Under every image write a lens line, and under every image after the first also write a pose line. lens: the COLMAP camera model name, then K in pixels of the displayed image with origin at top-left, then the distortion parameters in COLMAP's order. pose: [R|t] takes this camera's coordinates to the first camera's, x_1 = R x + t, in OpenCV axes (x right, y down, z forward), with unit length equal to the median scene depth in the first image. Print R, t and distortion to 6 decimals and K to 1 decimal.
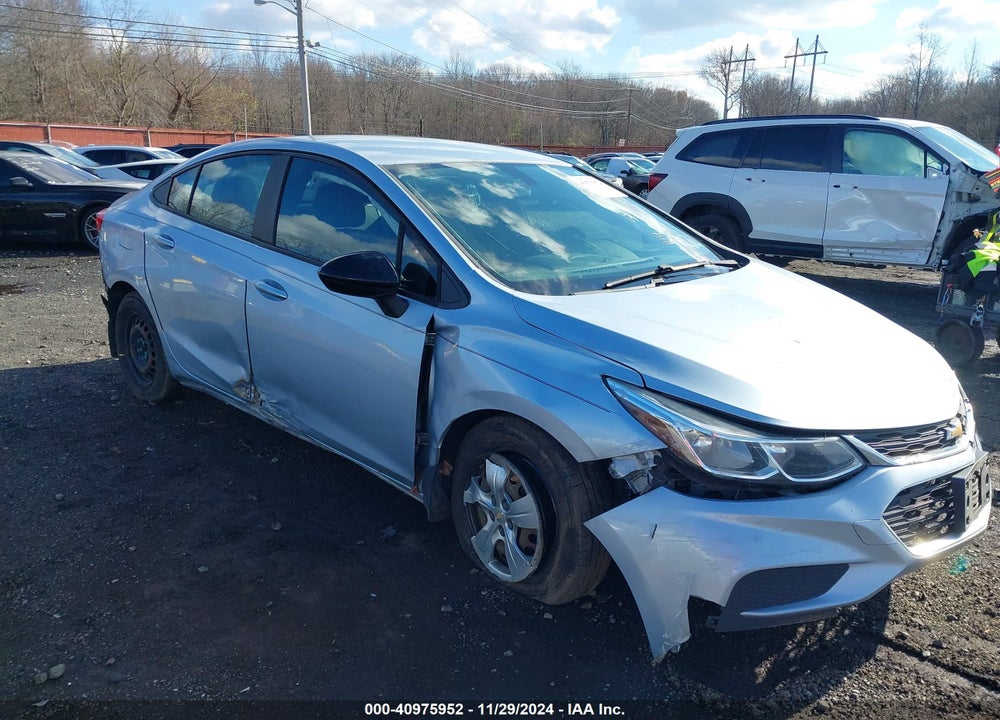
lens RADIAL K [[801.6, 0, 501.2], [0, 801.6, 376.7], [0, 0, 1]] dist [0.004561, 0.000616]
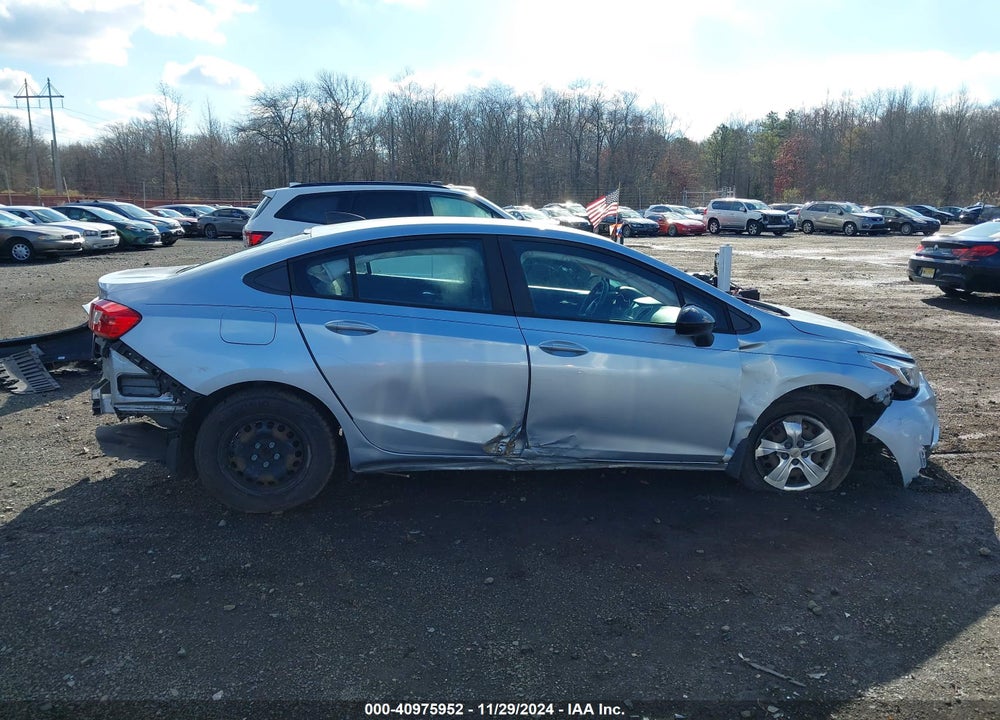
lens RADIAL K [[817.5, 0, 500.0], [0, 817.5, 360.0], [0, 0, 1]] dist [0.005206, -0.008329]
pose [[0.609439, -0.151717, 0.778181, -0.557452], [0.207992, 0.977737, 0.027733, -0.062693], [-0.765065, 0.144954, 0.627427, 0.129161]]
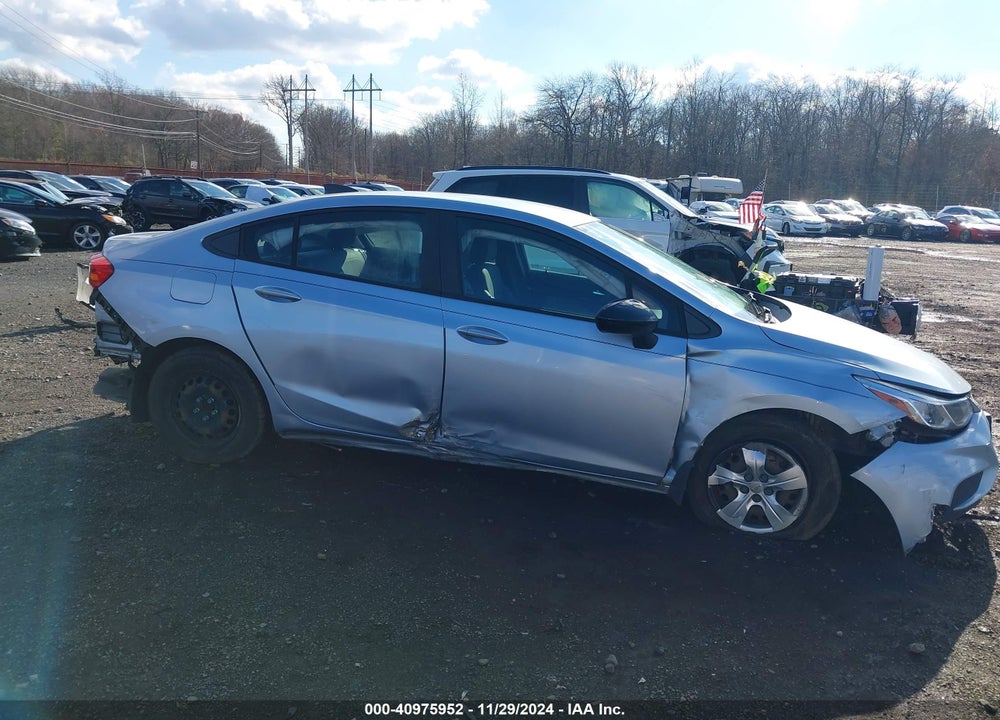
lens RADIAL K [[815.0, 0, 500.0], [0, 815.0, 360.0], [0, 0, 1]] dist [-0.003002, 0.005420]
pose [[0.850981, -0.082080, 0.518743, -0.365054], [0.107233, 0.994059, -0.018623, -0.021649], [-0.514133, 0.071474, 0.854727, 0.006112]]
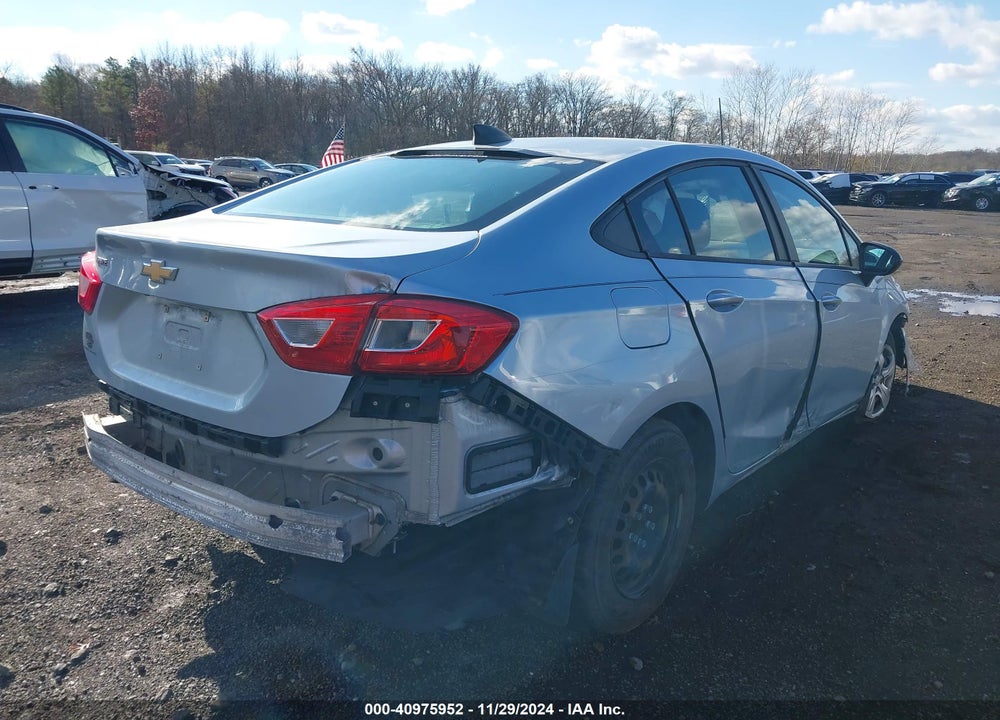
lens RADIAL K [[815.0, 0, 500.0], [0, 815.0, 360.0], [0, 0, 1]] dist [-0.003002, 0.005420]
pose [[-0.145847, -0.229355, 0.962354, -0.526820], [0.235105, 0.936852, 0.258908, -0.171895], [-0.960965, 0.264015, -0.082714, 0.638156]]
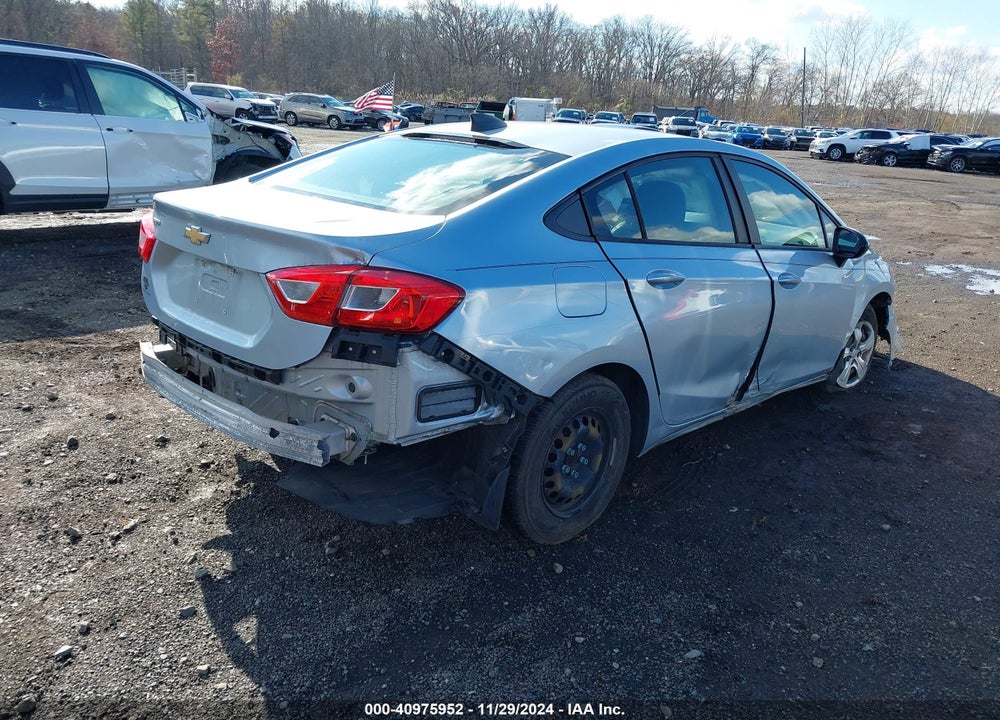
lens RADIAL K [[817.4, 0, 500.0], [0, 817.4, 360.0], [0, 0, 1]] dist [0.009425, 0.004277]
pose [[-0.058036, -0.299232, 0.952414, -0.596503], [0.199251, 0.931355, 0.304757, -0.186646], [-0.978228, 0.207456, 0.005570, 0.600890]]
